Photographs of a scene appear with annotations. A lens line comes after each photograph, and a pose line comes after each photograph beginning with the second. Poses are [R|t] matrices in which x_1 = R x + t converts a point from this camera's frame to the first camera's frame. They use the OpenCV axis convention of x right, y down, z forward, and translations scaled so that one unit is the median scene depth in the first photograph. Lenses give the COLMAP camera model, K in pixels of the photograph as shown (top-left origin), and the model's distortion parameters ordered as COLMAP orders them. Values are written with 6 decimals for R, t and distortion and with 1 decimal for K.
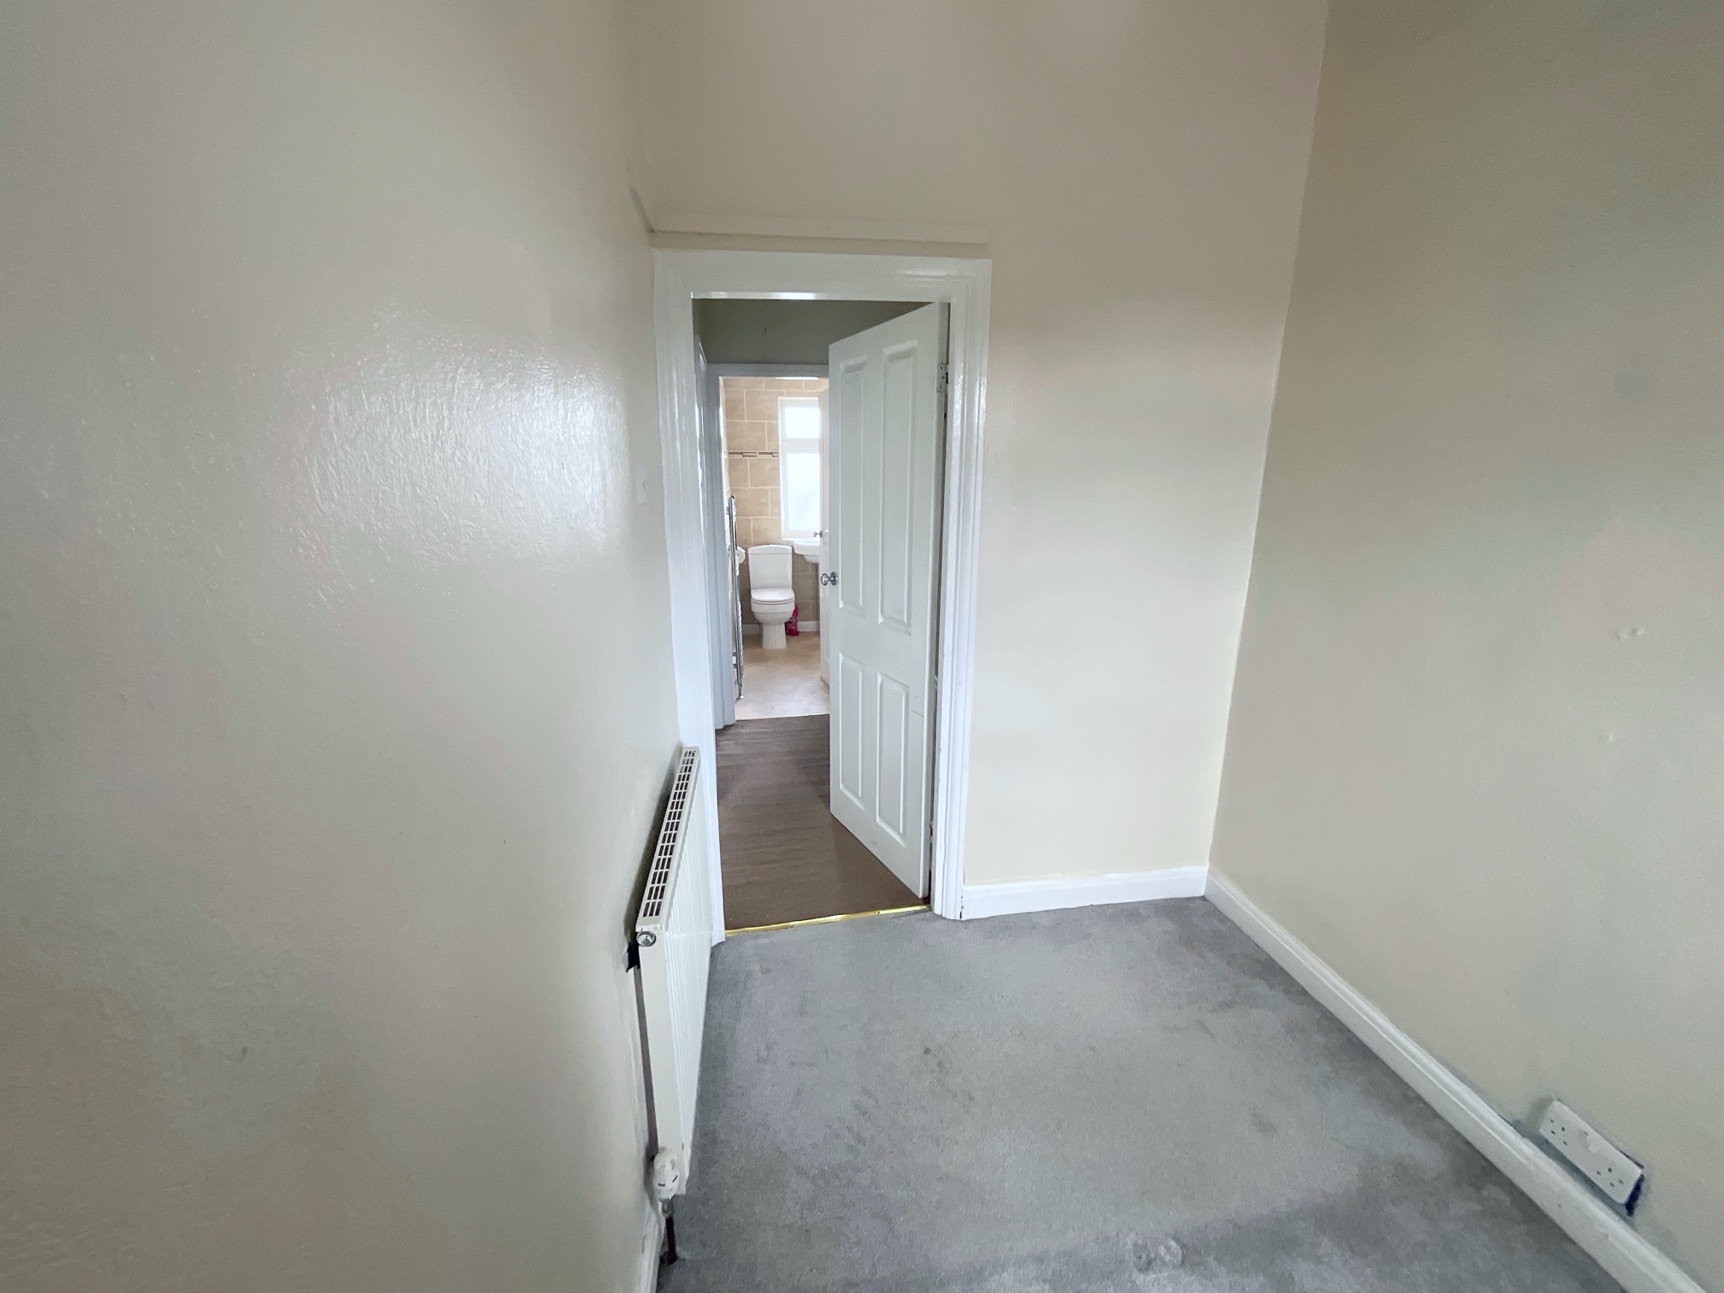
lens RADIAL K [[699.8, 0, 862.0], [0, 699.8, 646.5], [0, 0, 1]] dist [-0.000800, 0.000165]
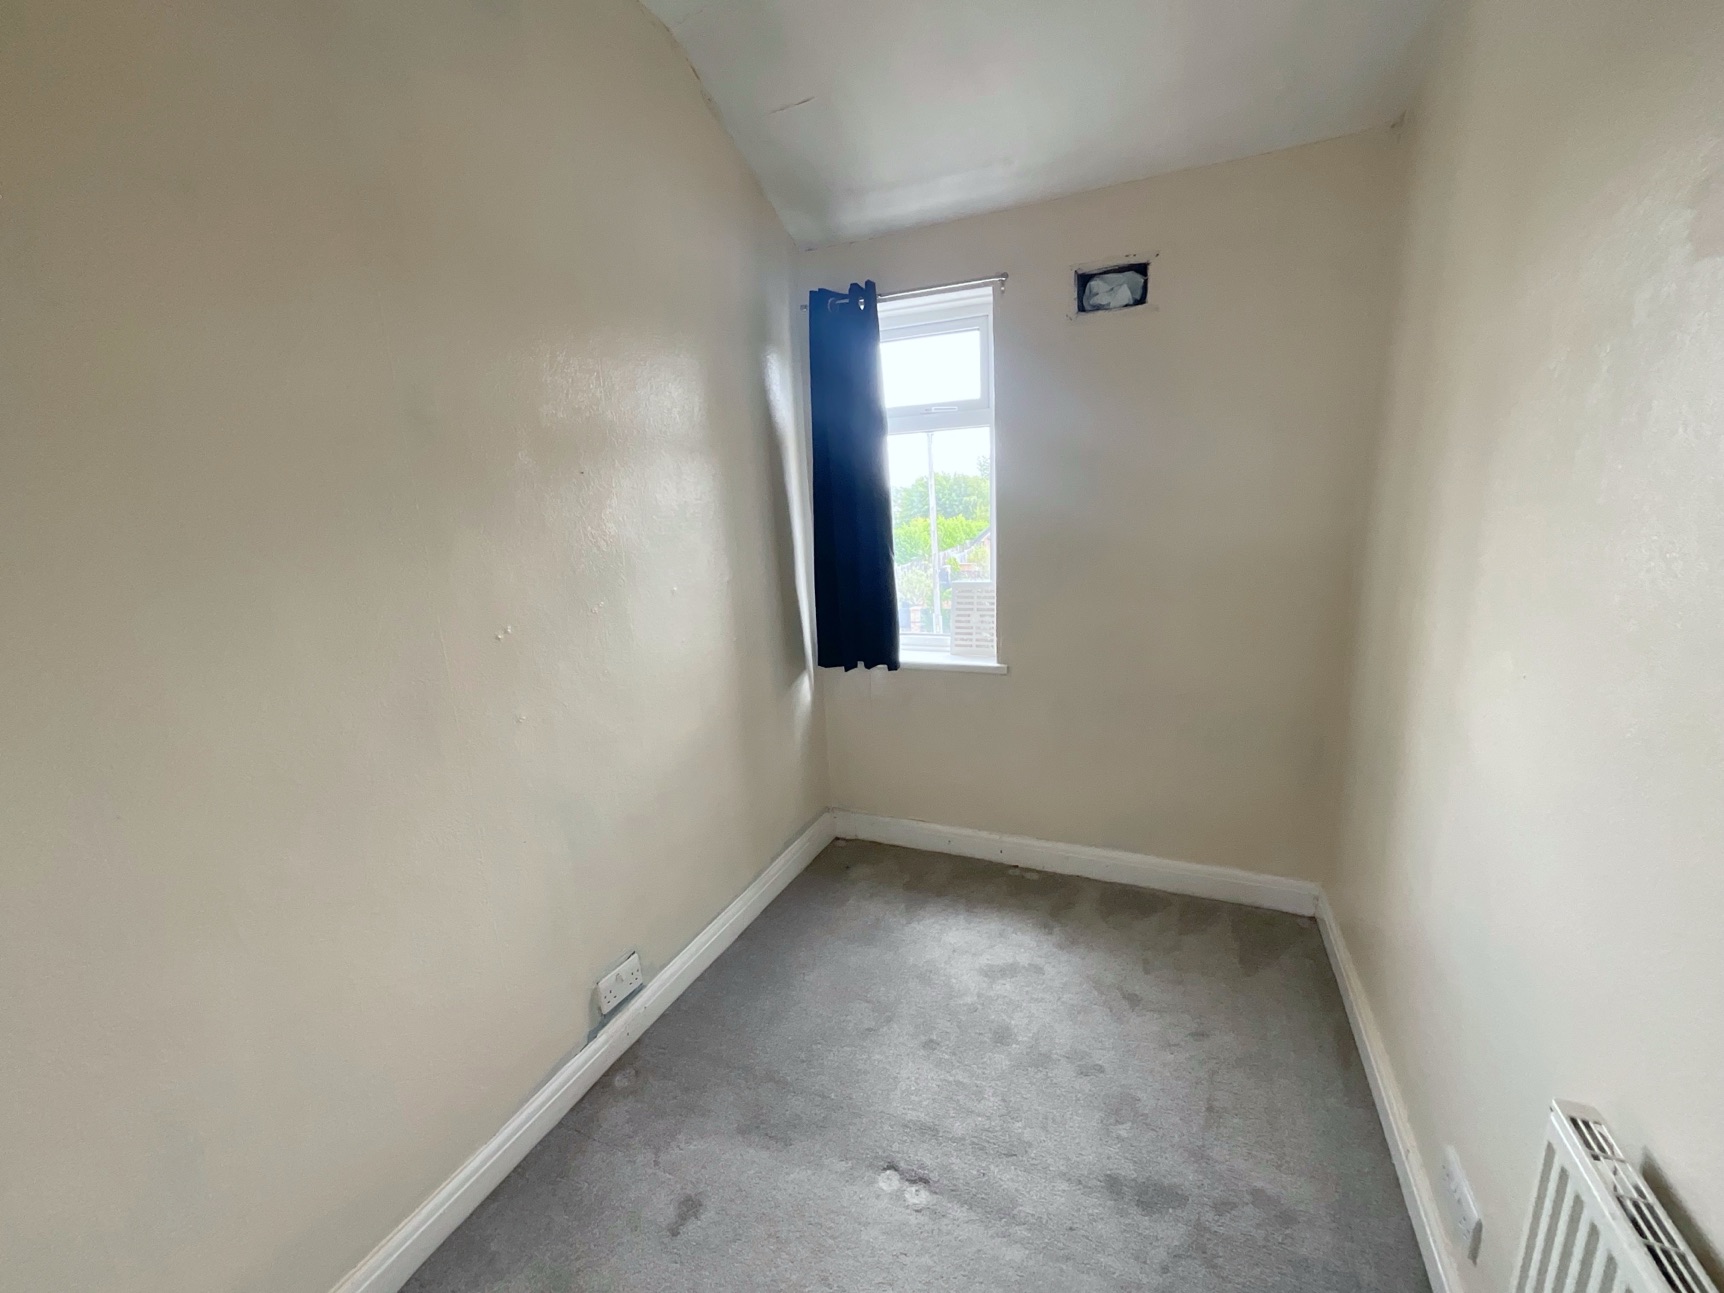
lens RADIAL K [[699.8, 0, 862.0], [0, 699.8, 646.5], [0, 0, 1]] dist [-0.000800, 0.000165]
pose [[-0.840384, -0.074027, 0.536913, -0.071430], [0.185474, 0.891539, 0.413228, -0.463279], [-0.509269, 0.446853, -0.735505, 1.928469]]
